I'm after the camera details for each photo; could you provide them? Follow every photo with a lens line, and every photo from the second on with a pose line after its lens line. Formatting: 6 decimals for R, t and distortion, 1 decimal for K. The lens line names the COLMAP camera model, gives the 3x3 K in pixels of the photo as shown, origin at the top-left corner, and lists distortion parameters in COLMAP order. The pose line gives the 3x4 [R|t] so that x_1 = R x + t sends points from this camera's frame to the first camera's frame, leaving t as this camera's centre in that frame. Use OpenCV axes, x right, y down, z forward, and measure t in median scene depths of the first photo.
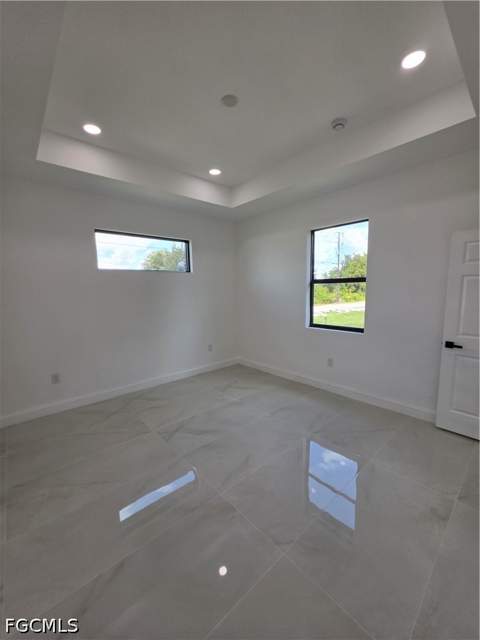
lens RADIAL K [[257.4, 0, 243.7], [0, 257.4, 319.9], [0, 0, 1]] dist [-0.005490, -0.000269]
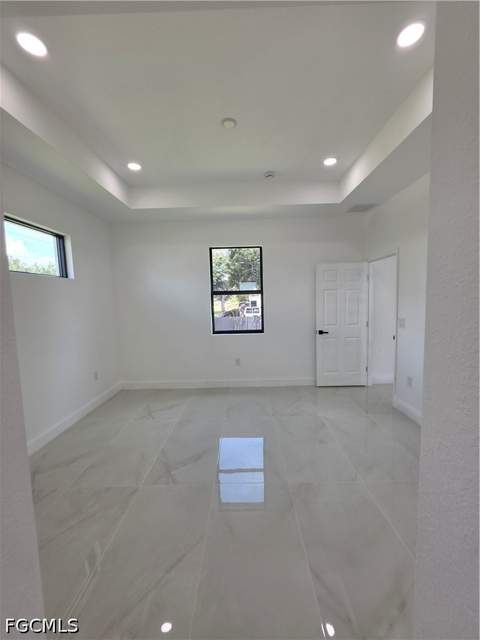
lens RADIAL K [[256.1, 0, 240.0], [0, 256.1, 320.0], [0, 0, 1]] dist [-0.012055, -0.000079]
pose [[0.680051, -0.060686, 0.730649, -0.486545], [0.099258, 0.995014, -0.009740, -0.012235], [-0.726415, 0.079147, 0.682684, 0.173617]]
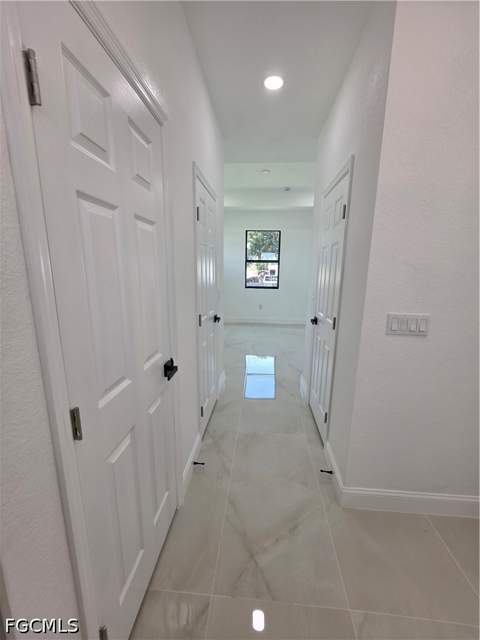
lens RADIAL K [[257.4, 0, 243.7], [0, 257.4, 319.9], [0, 0, 1]] dist [-0.005490, -0.000269]
pose [[0.720118, -0.111614, 0.684816, -0.988721], [0.053434, 0.992967, 0.105648, 0.056009], [-0.691791, -0.039486, 0.721017, -0.236990]]
